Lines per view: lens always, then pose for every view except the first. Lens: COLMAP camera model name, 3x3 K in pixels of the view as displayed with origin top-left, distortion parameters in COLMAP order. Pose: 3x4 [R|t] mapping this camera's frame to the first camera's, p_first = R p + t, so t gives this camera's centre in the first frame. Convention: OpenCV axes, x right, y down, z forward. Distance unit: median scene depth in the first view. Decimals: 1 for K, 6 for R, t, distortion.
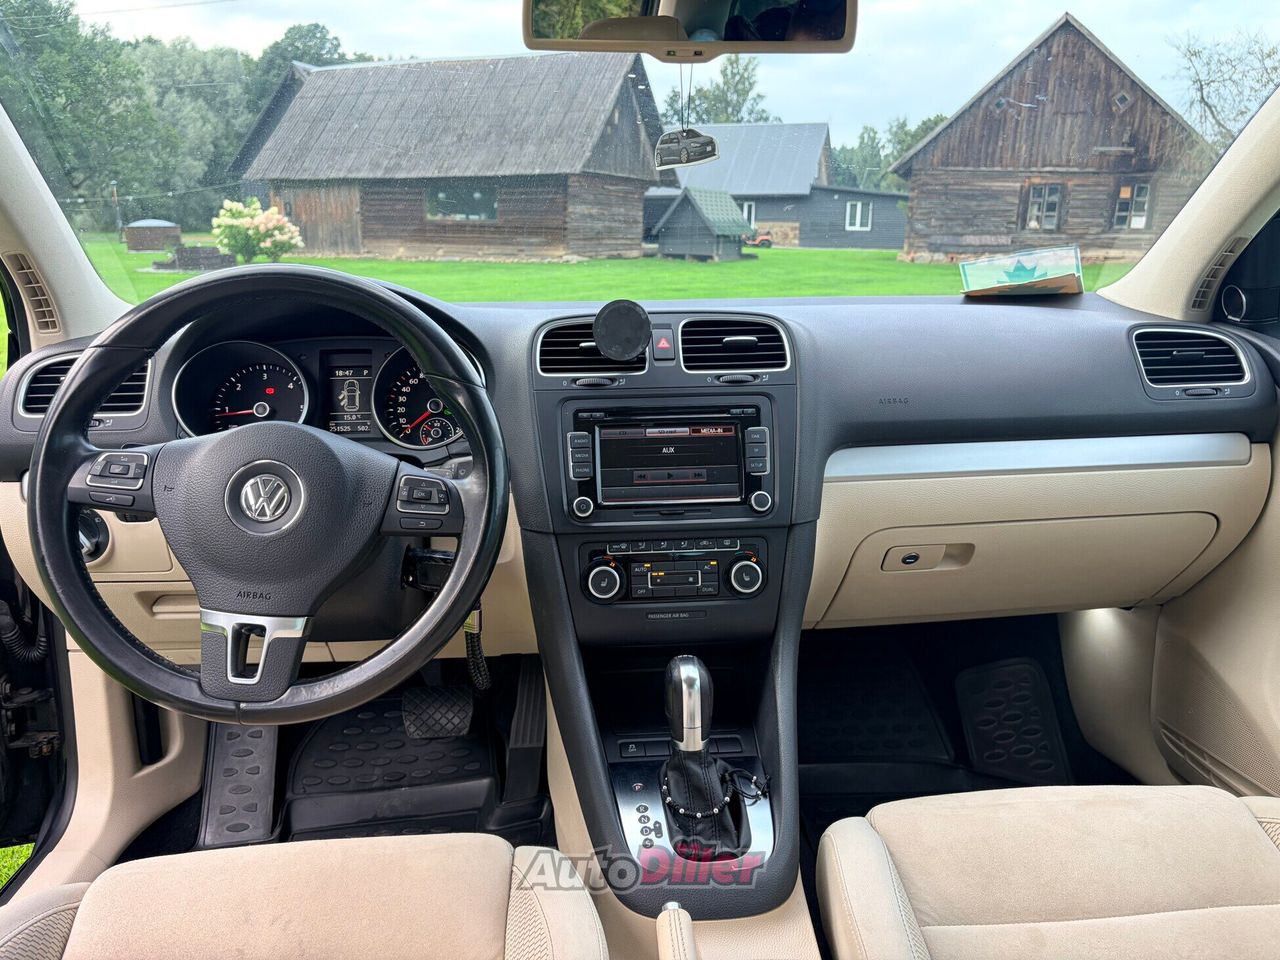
lens RADIAL K [[959.5, 0, 635.3], [0, 959.5, 489.3], [0, 0, 1]] dist [0.064981, -0.071426]
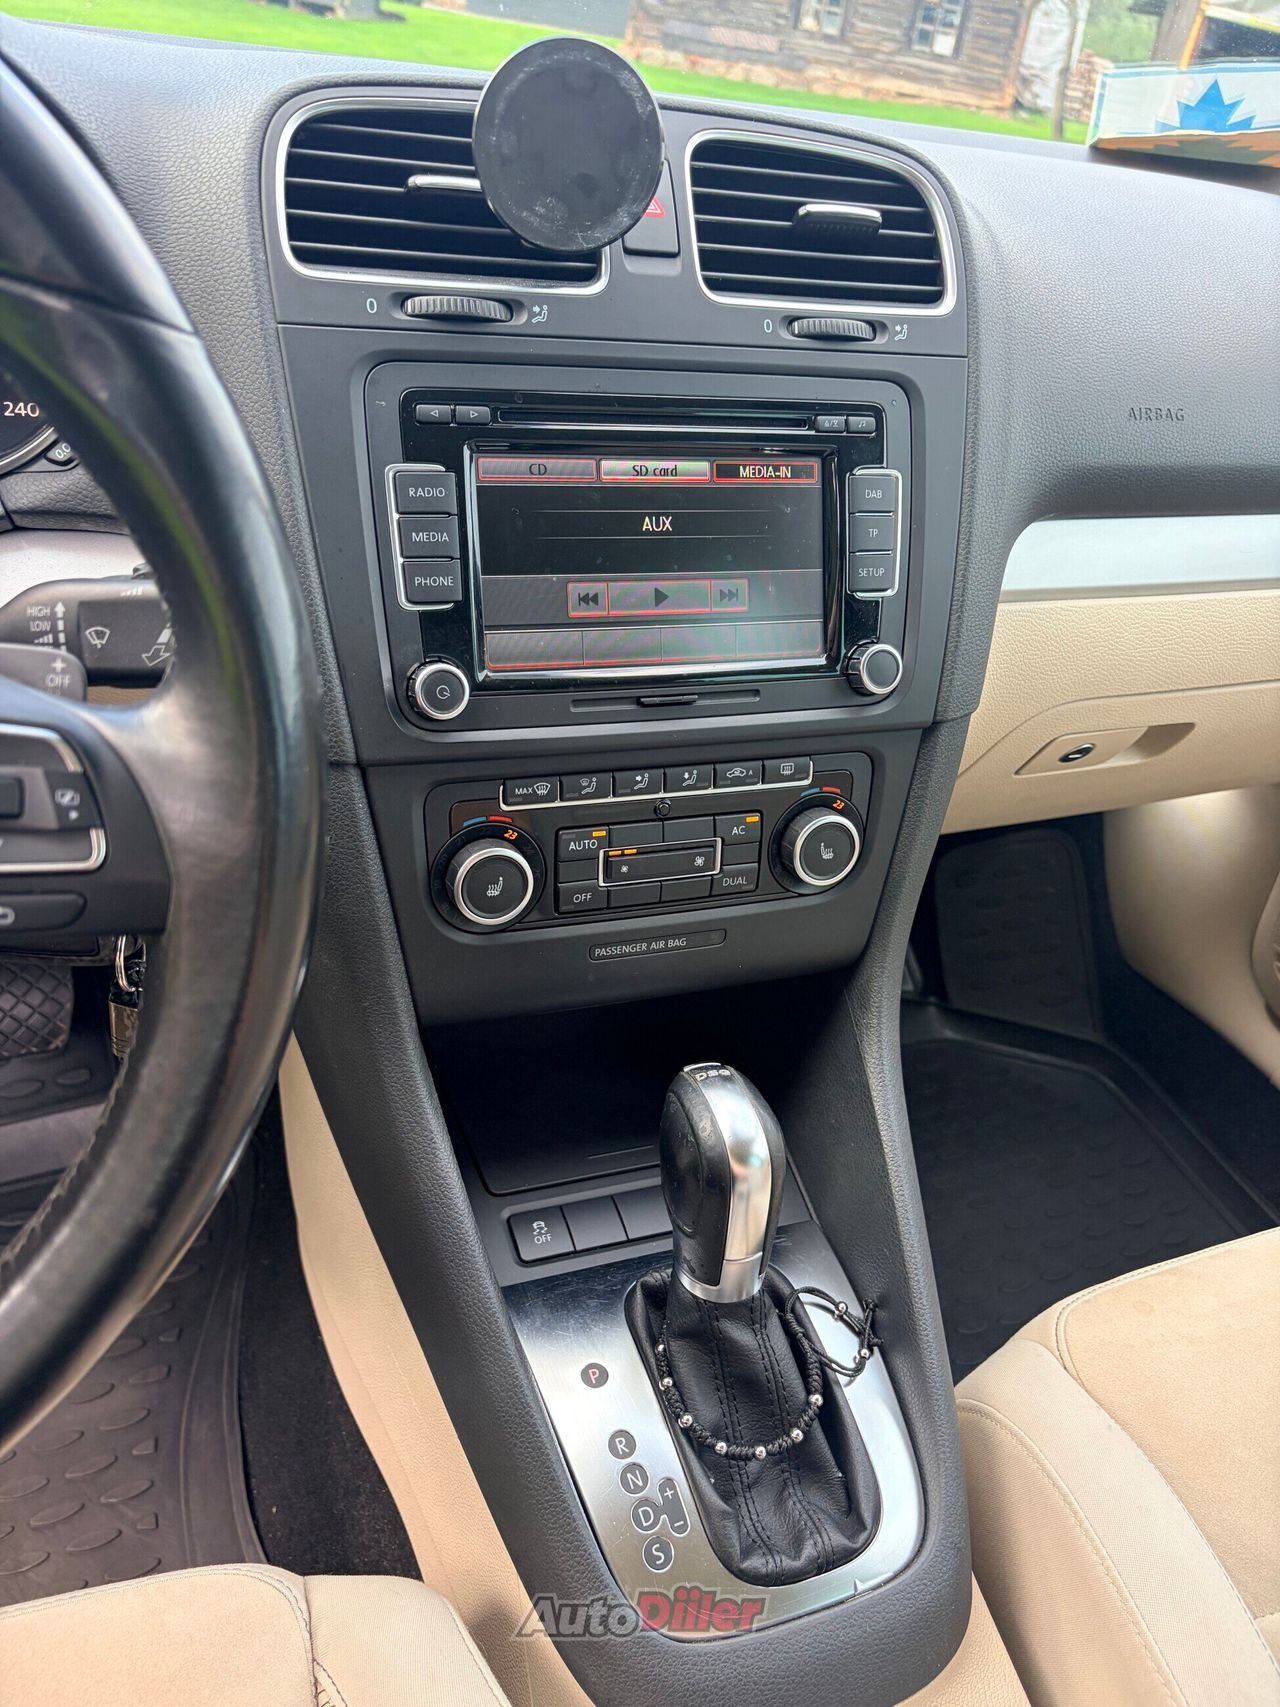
lens RADIAL K [[1306.0, 0, 634.7], [0, 1306.0, 857.4], [0, 0, 1]] dist [0.039110, -0.064636]
pose [[0.954156, -0.041537, 0.296412, -0.005545], [-0.056954, 0.947033, 0.316046, -0.003379], [-0.293840, -0.318439, 0.901252, 0.021754]]
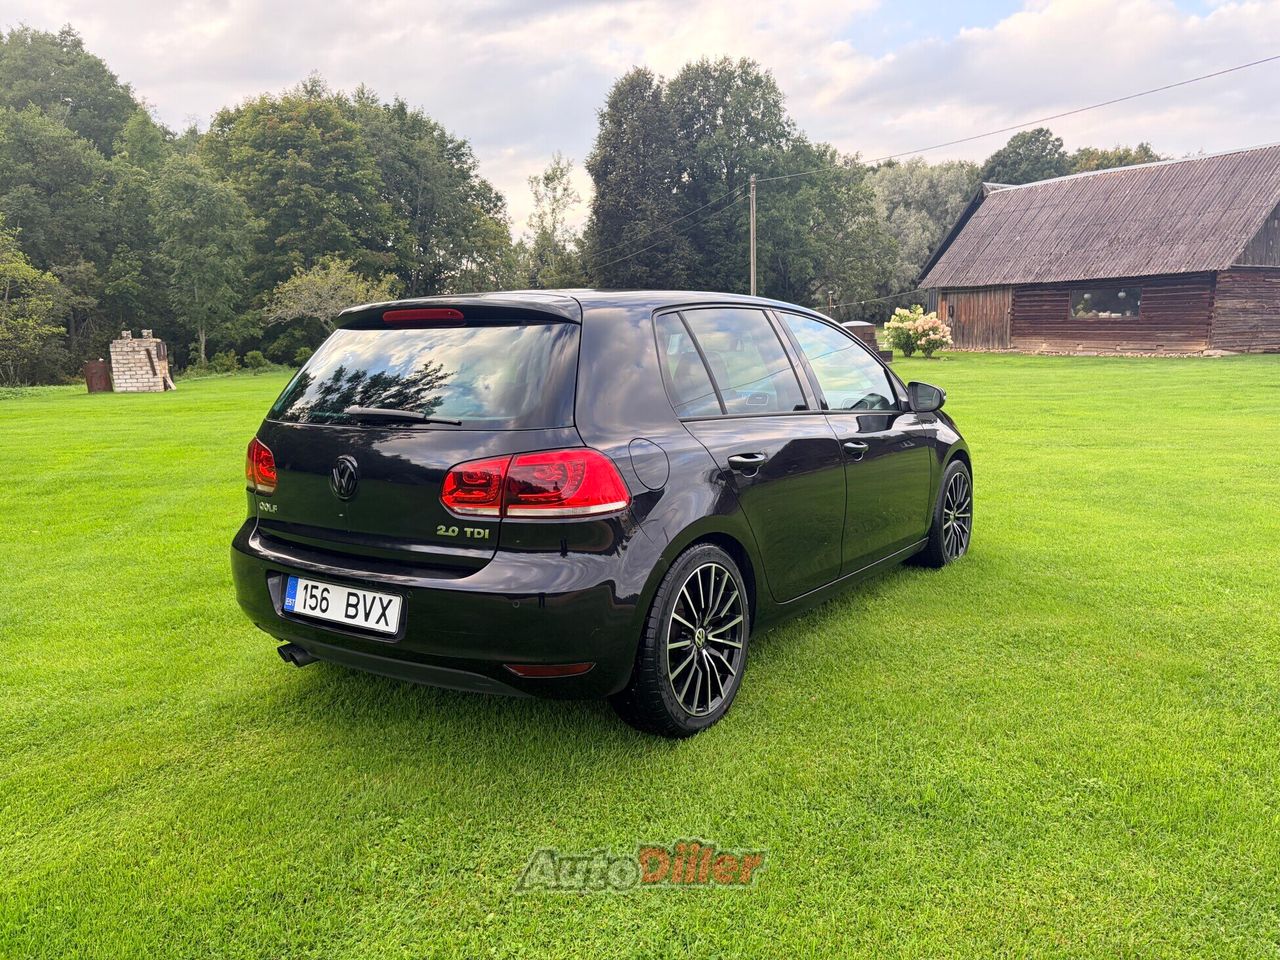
lens RADIAL K [[959.5, 0, 635.3], [0, 959.5, 489.3], [0, 0, 1]] dist [0.064981, -0.071426]
pose [[0.772923, 0.090714, -0.627982, 0.125658], [-0.146923, 0.988416, -0.038054, 0.026235], [0.617255, 0.121678, 0.777297, -0.138451]]
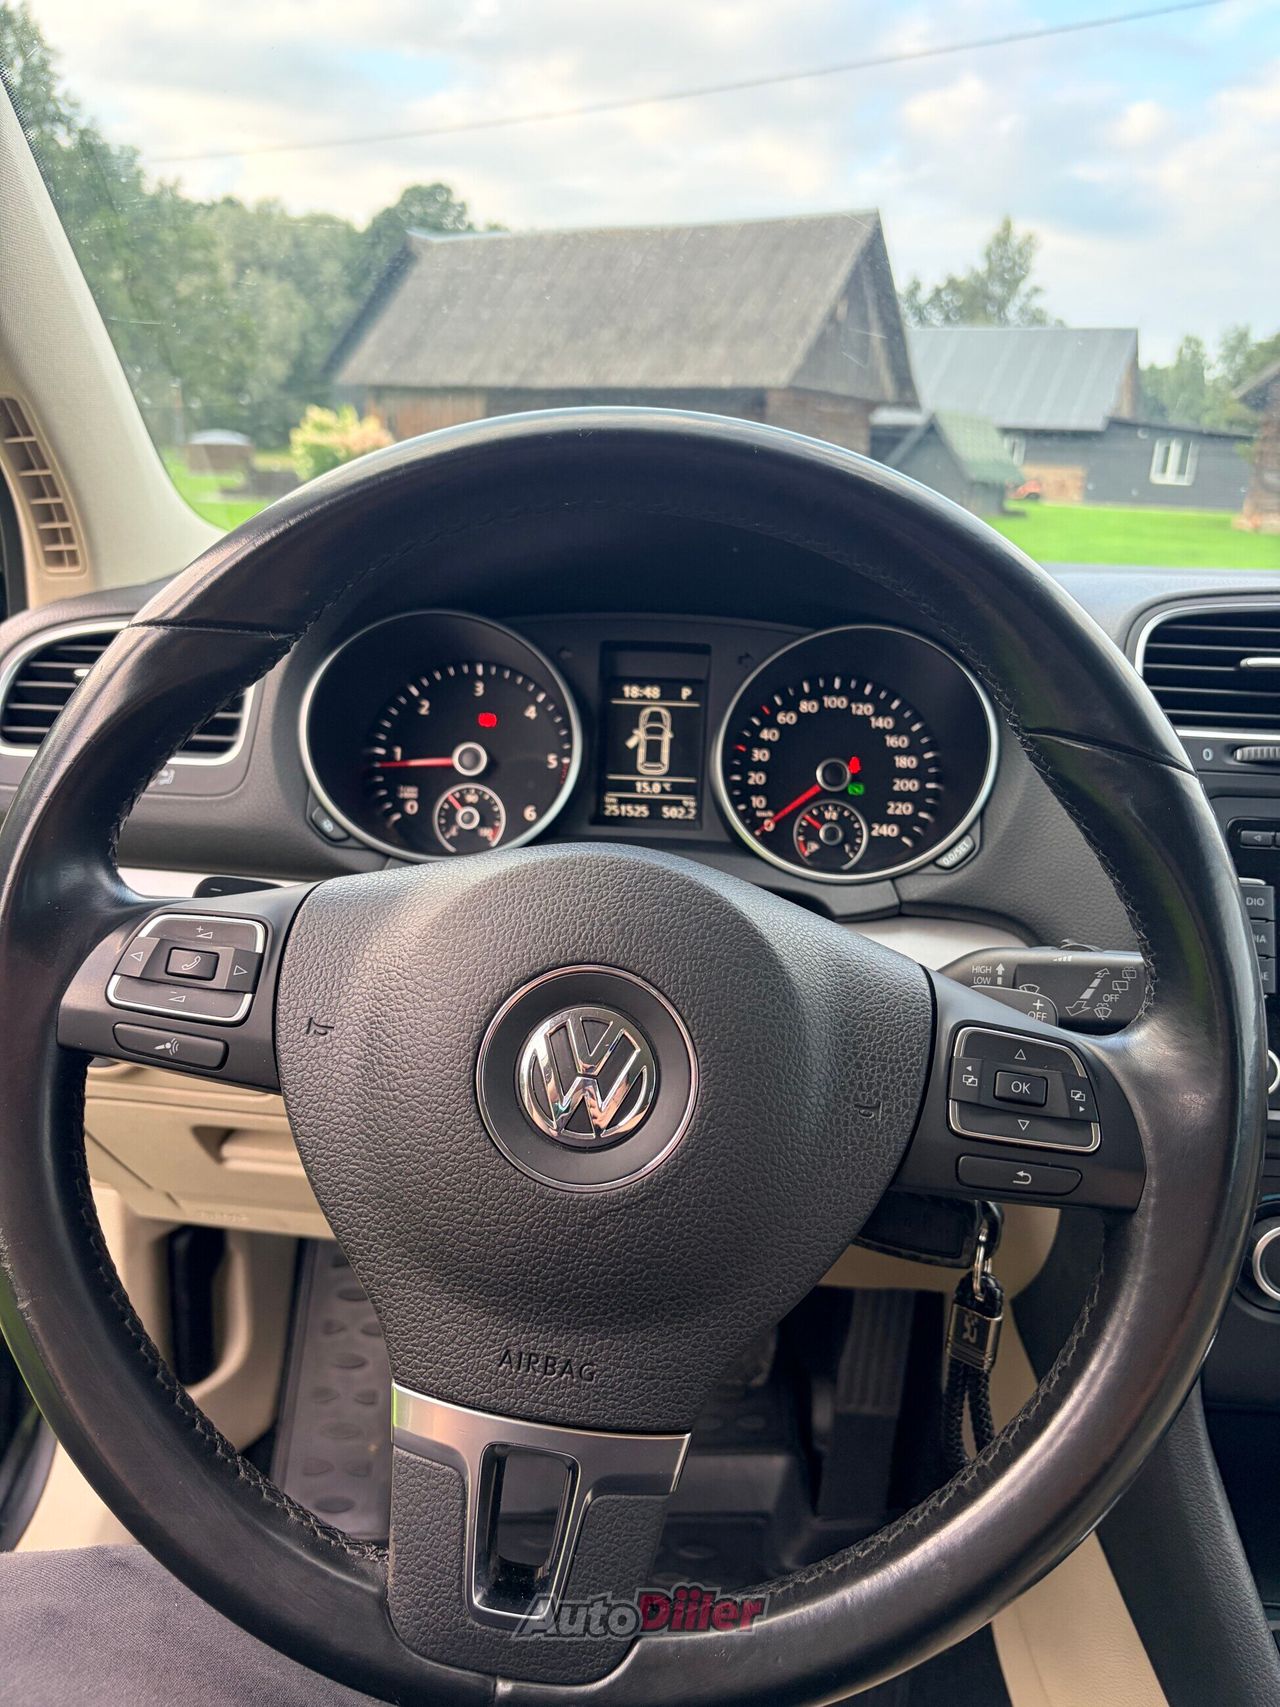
lens RADIAL K [[1297.9, 0, 642.9], [0, 1297.9, 848.4], [0, 0, 1]] dist [0.053452, -0.063712]
pose [[0.988732, 0.076603, -0.128613, -0.010155], [-0.073863, 0.996931, 0.025944, -0.002894], [0.130206, -0.016152, 0.991355, 0.017842]]
